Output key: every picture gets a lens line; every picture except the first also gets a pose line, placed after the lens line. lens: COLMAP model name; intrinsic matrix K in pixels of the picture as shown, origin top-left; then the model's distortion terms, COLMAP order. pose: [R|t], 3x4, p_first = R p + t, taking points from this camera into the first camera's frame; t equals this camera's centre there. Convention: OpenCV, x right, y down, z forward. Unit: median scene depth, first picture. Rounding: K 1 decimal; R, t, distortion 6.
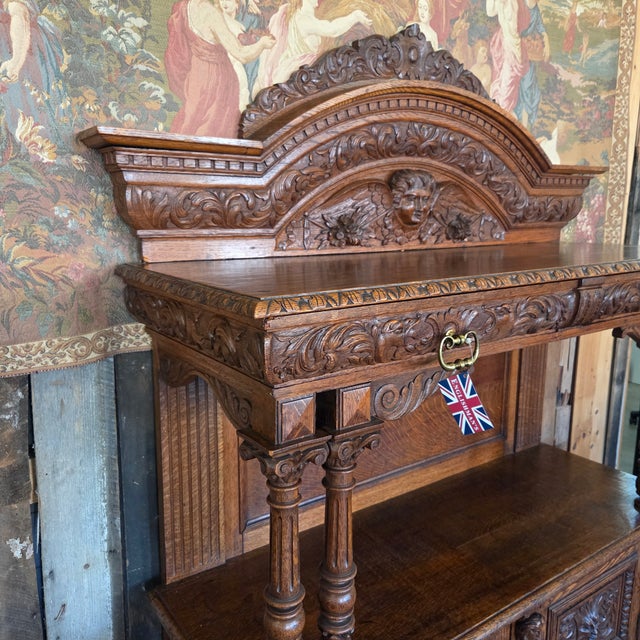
lens RADIAL K [[575.4, 0, 321.8], [0, 575.4, 318.1], [0, 0, 1]] dist [0.072578, -0.066580]
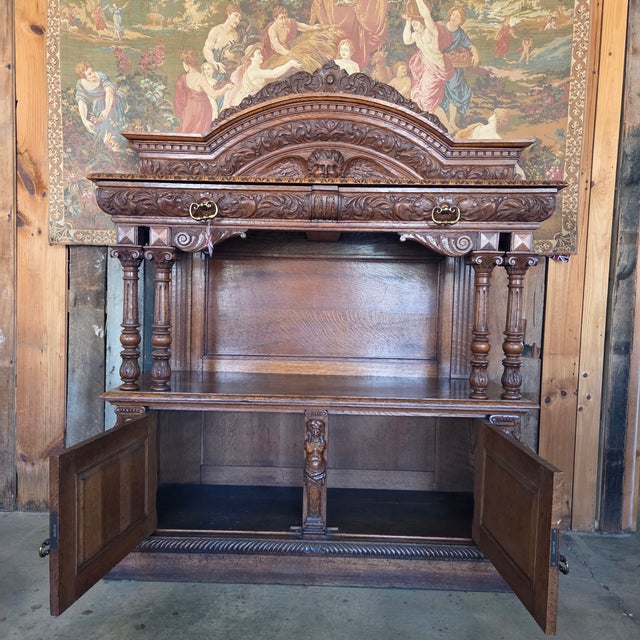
lens RADIAL K [[575.4, 0, 314.6], [0, 575.4, 320.8], [0, 0, 1]] dist [0.072578, -0.066580]
pose [[0.805110, 0.051936, -0.590847, 1.208838], [-0.129858, 0.987426, -0.090154, 0.386762], [0.578735, 0.149310, 0.801731, -0.224608]]
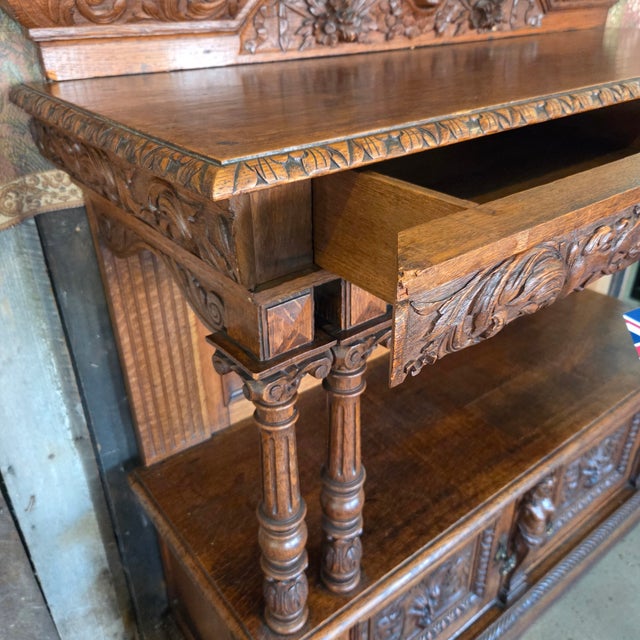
lens RADIAL K [[575.4, 0, 318.6], [0, 575.4, 321.2], [0, 0, 1]] dist [0.072578, -0.066580]
pose [[0.998928, -0.038435, 0.025783, -0.015439], [0.027922, 0.944759, 0.326575, -0.038784], [-0.036911, -0.325505, 0.944819, 0.209474]]
